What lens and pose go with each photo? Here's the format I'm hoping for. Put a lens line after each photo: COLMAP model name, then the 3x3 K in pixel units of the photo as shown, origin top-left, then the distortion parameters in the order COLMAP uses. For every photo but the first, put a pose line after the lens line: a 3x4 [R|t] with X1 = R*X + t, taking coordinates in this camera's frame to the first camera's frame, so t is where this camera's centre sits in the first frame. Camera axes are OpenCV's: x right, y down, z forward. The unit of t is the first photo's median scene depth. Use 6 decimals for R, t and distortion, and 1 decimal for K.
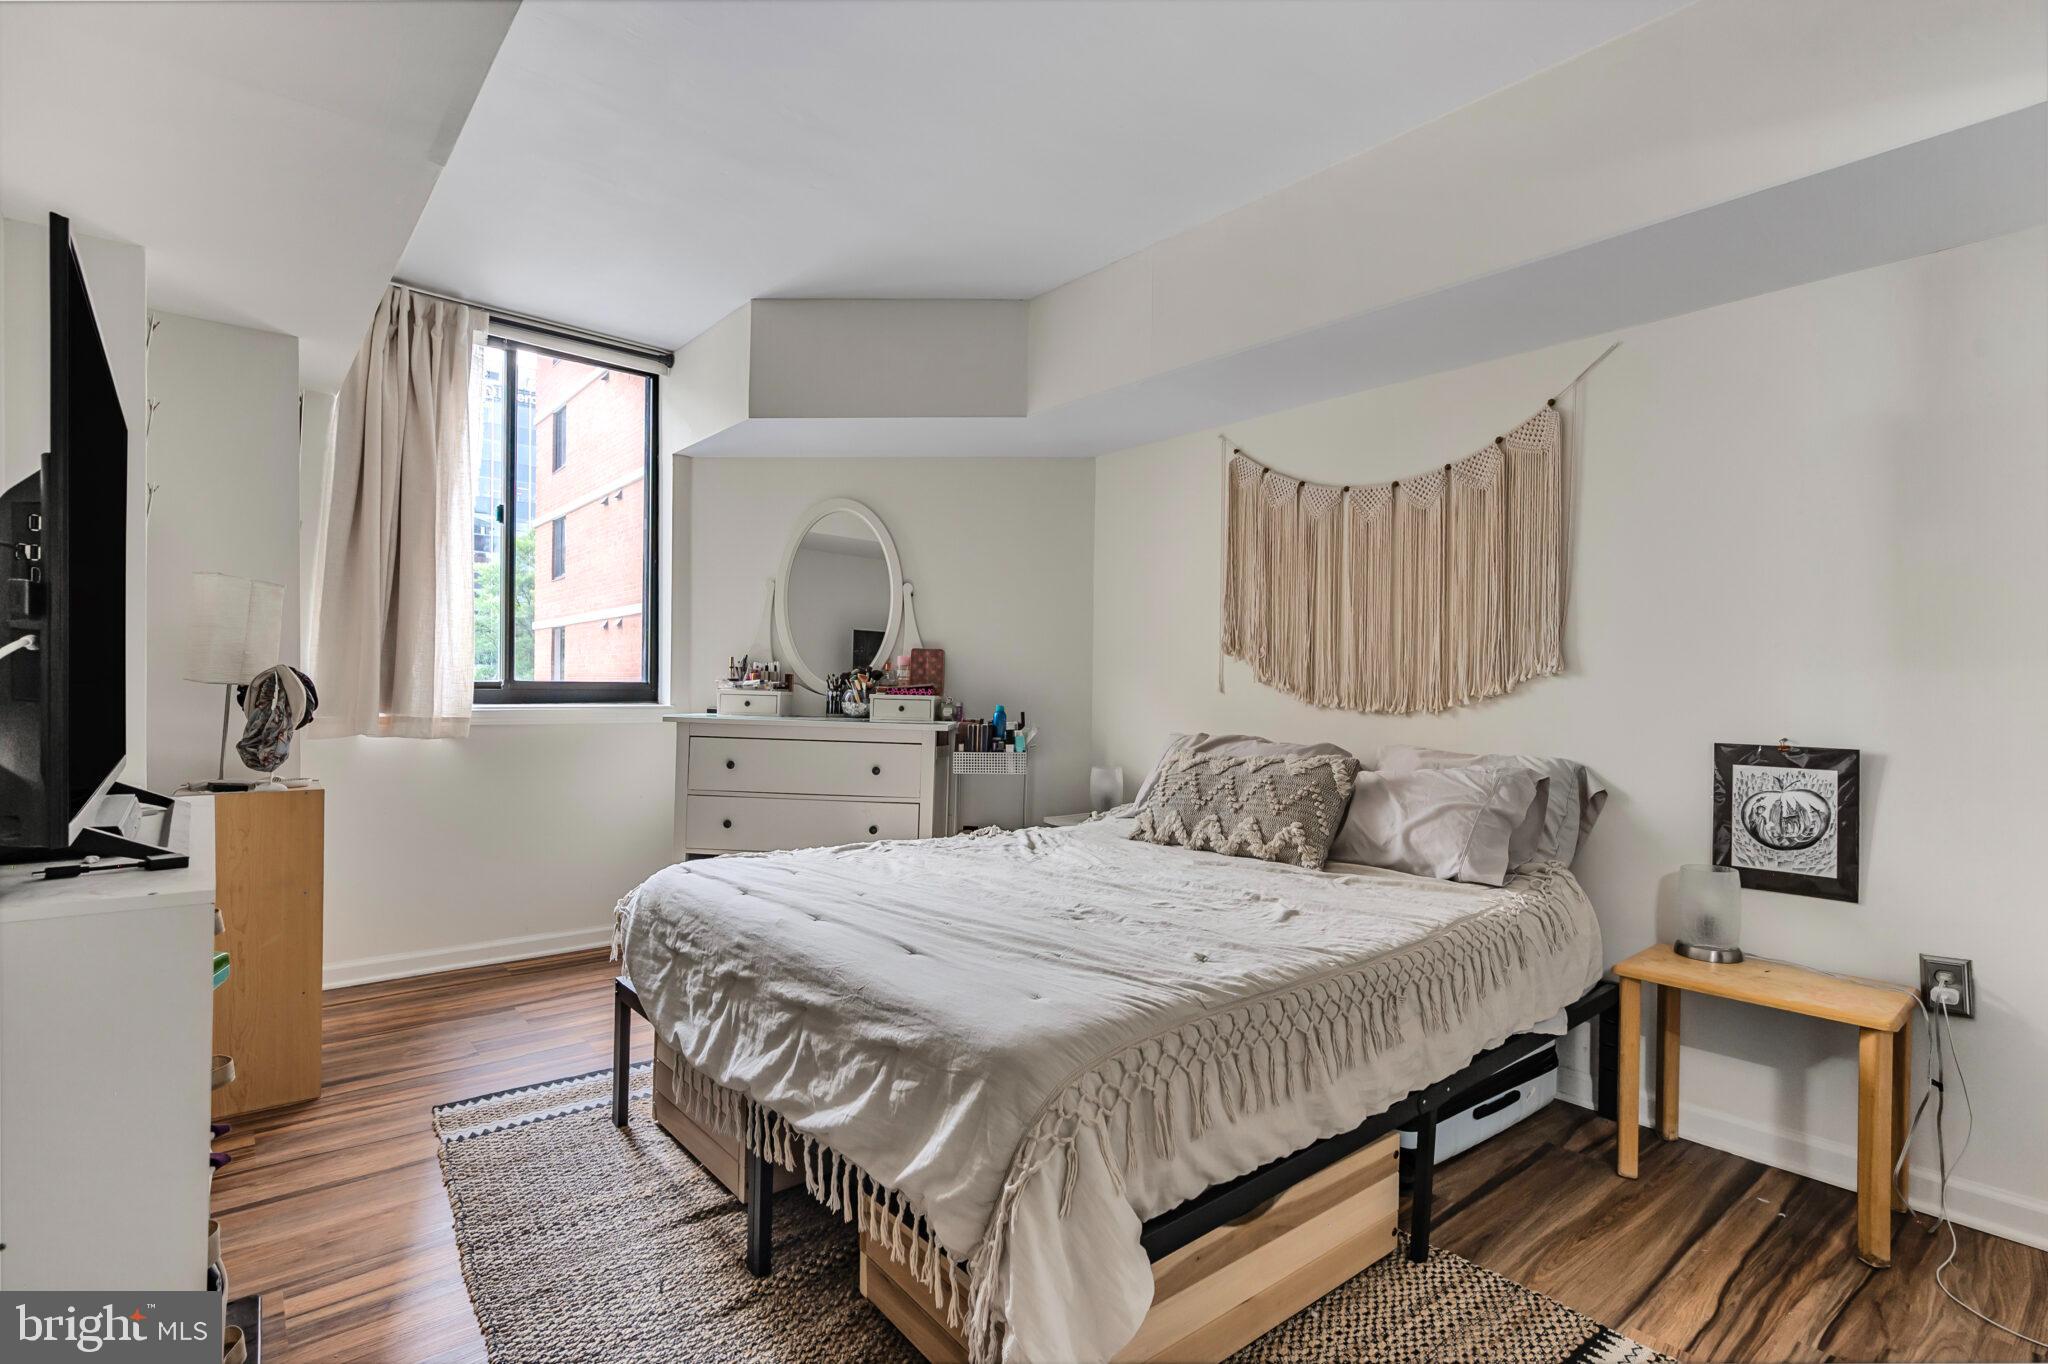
lens RADIAL K [[968.2, 0, 1024.0], [0, 968.2, 682.0], [0, 0, 1]] dist [0.001542, 0.000264]
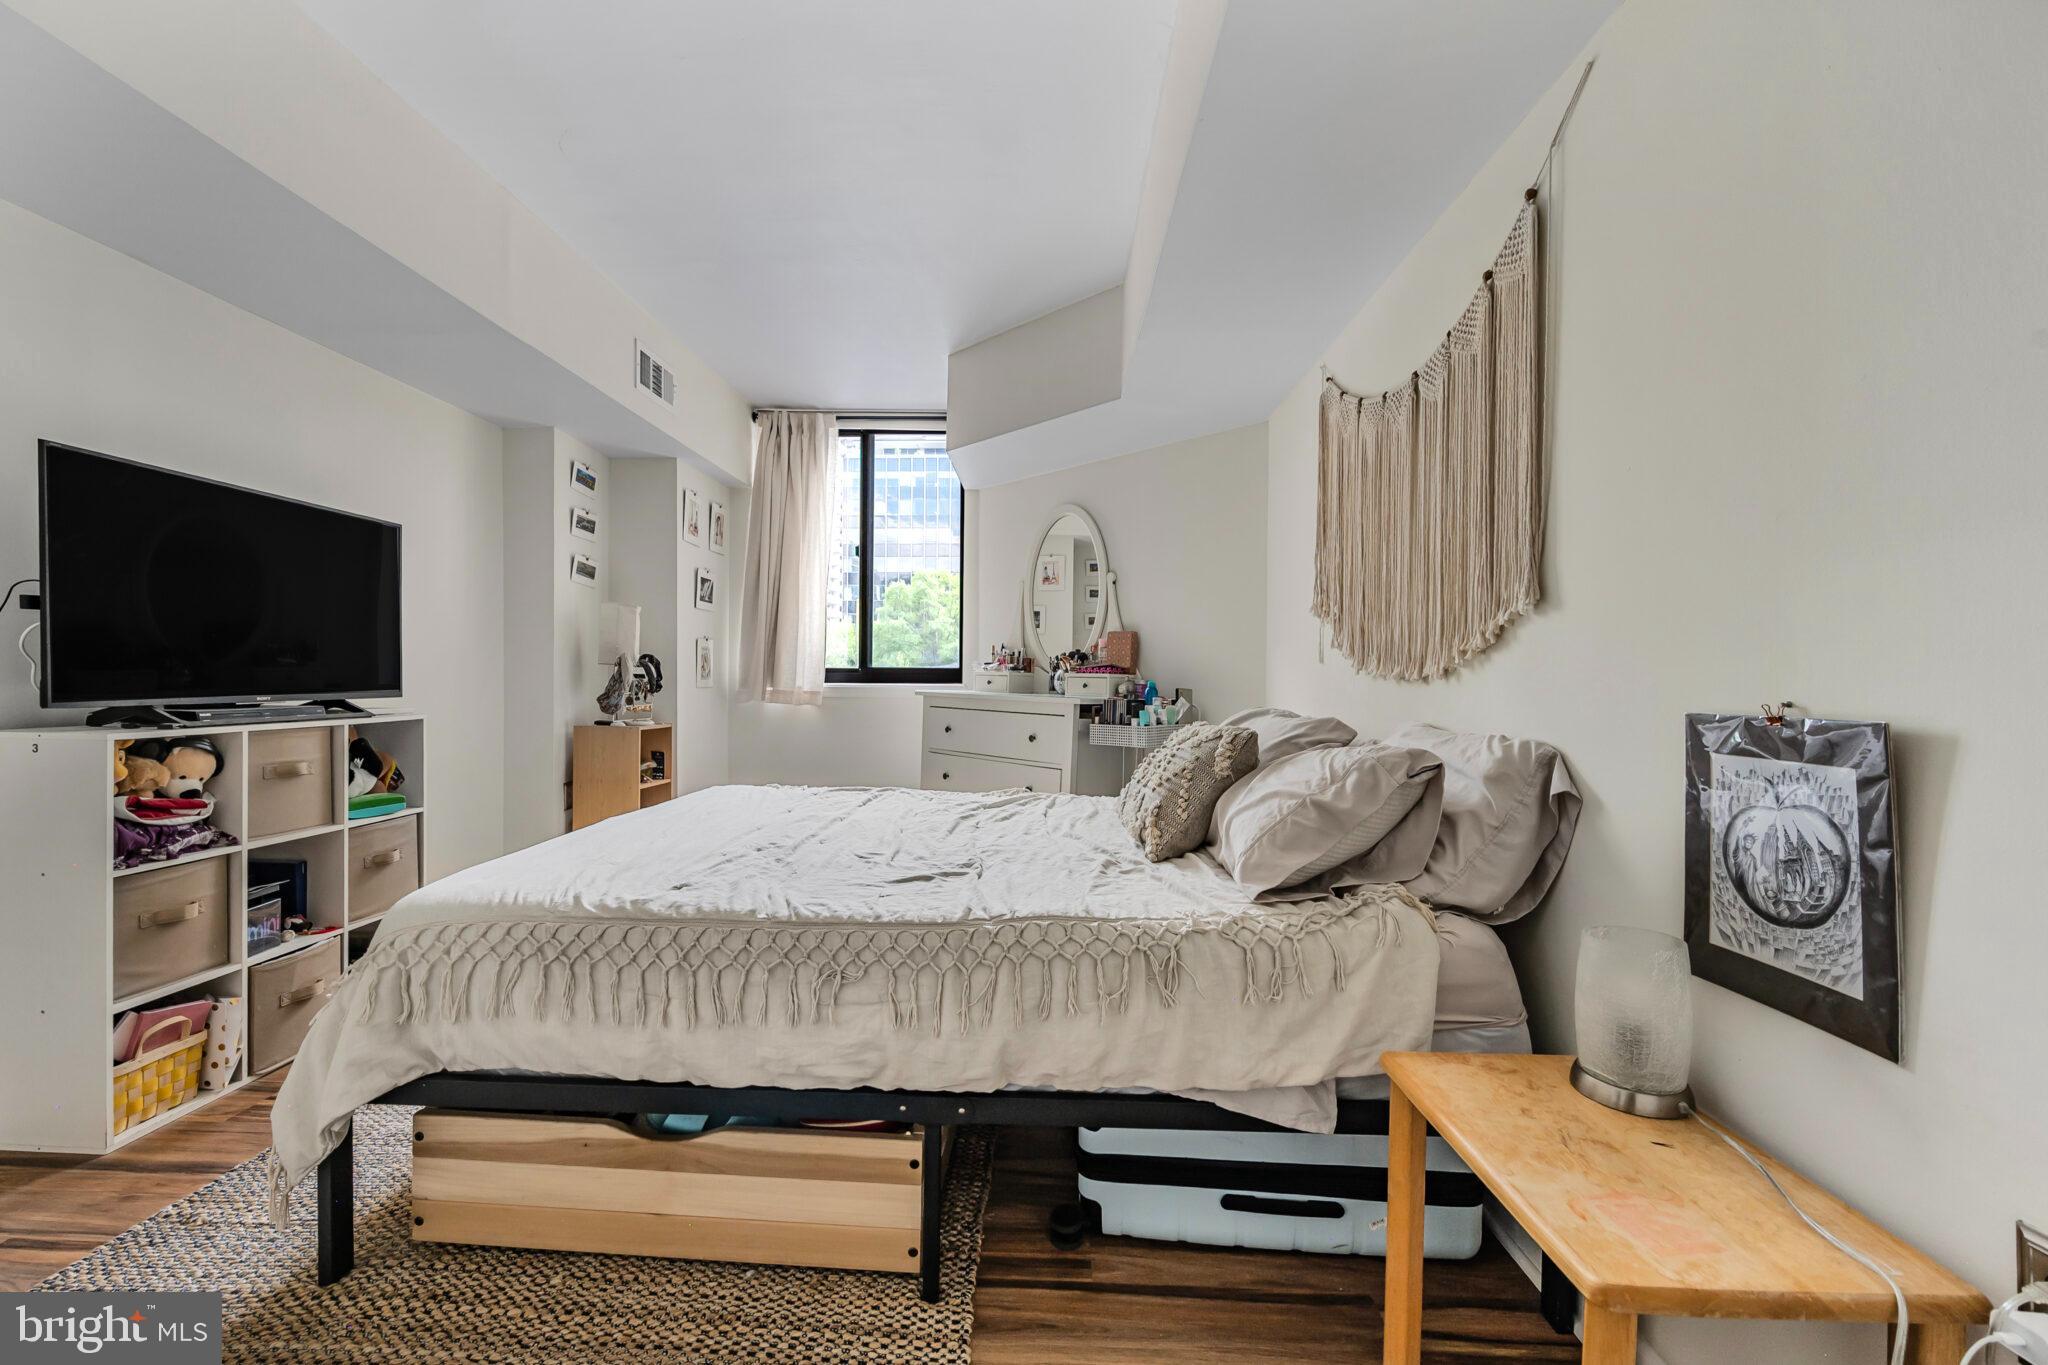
lens RADIAL K [[835.2, 0, 1024.0], [0, 835.2, 682.5], [0, 0, 1]] dist [0.000513, -0.000040]
pose [[0.736996, -0.007903, -0.675851, 0.756579], [0.006074, 0.999969, -0.005069, 0.045732], [0.675870, -0.000369, 0.737021, 0.401406]]
